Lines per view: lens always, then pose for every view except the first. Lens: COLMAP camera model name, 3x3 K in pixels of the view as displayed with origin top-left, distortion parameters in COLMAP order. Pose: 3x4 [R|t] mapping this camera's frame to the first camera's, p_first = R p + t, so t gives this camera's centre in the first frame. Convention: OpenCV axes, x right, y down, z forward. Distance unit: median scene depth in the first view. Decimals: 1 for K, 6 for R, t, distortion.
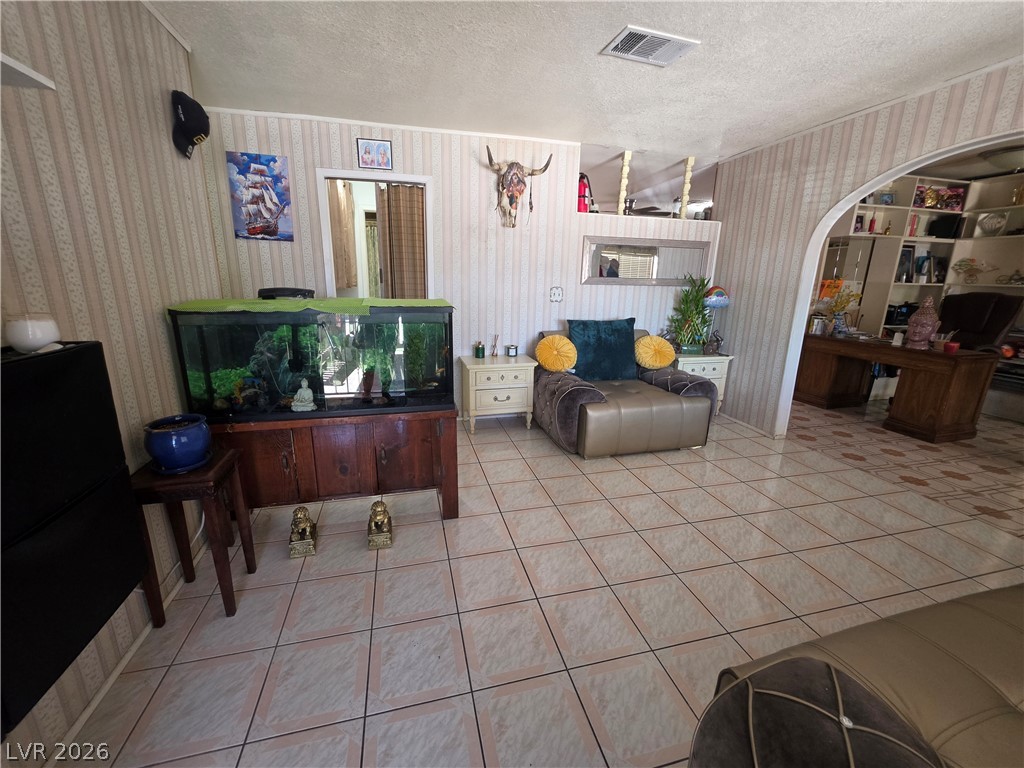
lens RADIAL K [[416.8, 0, 515.1], [0, 416.8, 380.5], [0, 0, 1]] dist [-0.005391, 0.000869]
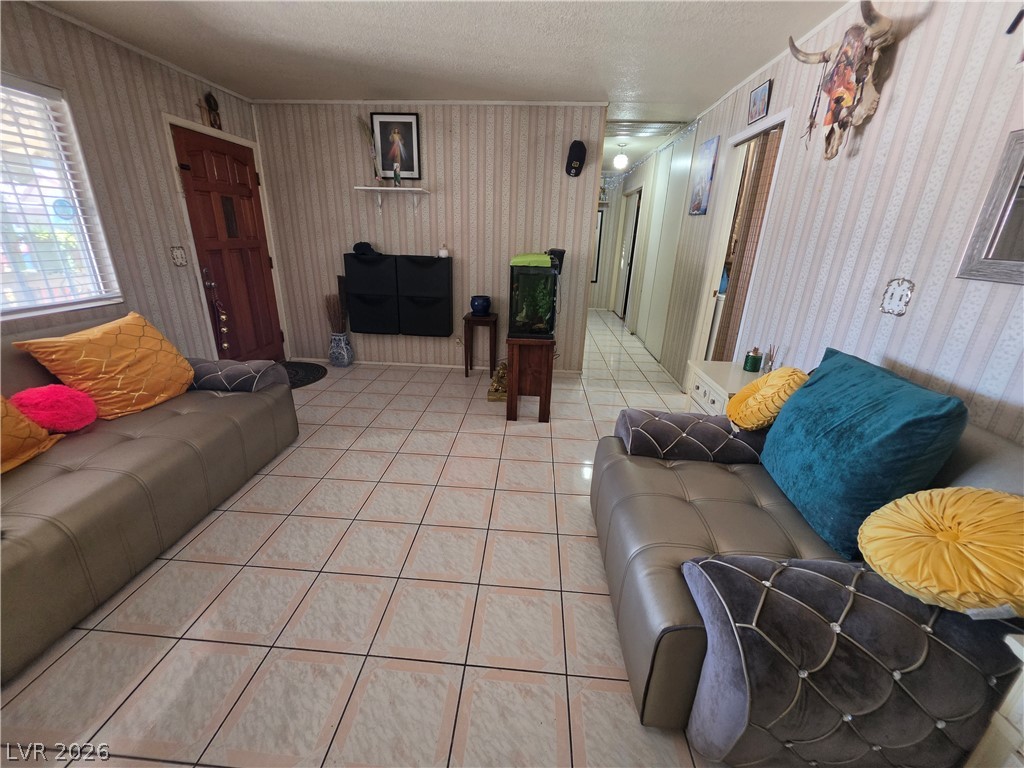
lens RADIAL K [[416.8, 0, 503.1], [0, 416.8, 384.0], [0, 0, 1]] dist [-0.005391, 0.000869]
pose [[-0.339271, 0.297523, -0.892399, 0.772054], [-0.258783, 0.882542, 0.392620, -0.227742], [0.904393, 0.364142, -0.222427, 0.911073]]
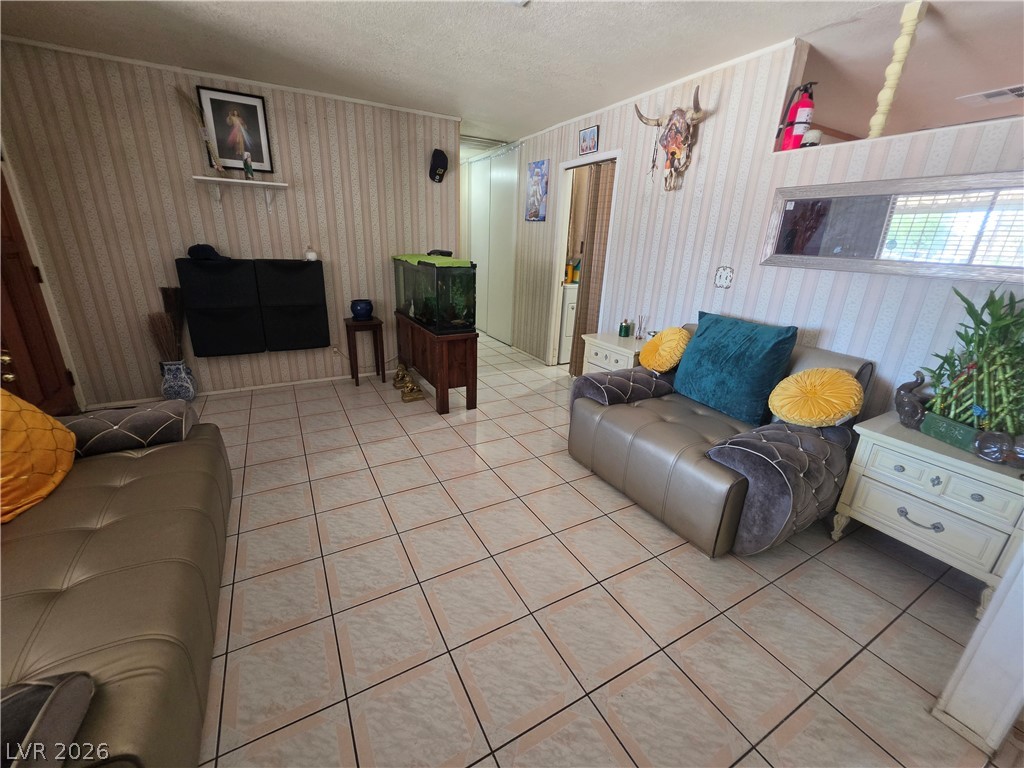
lens RADIAL K [[416.8, 0, 507.1], [0, 416.8, 384.9], [0, 0, 1]] dist [-0.005391, 0.000869]
pose [[0.234302, 0.312346, -0.920621, 0.881572], [-0.264702, 0.931699, 0.248737, -0.134678], [0.935433, 0.185410, 0.300978, 0.555629]]
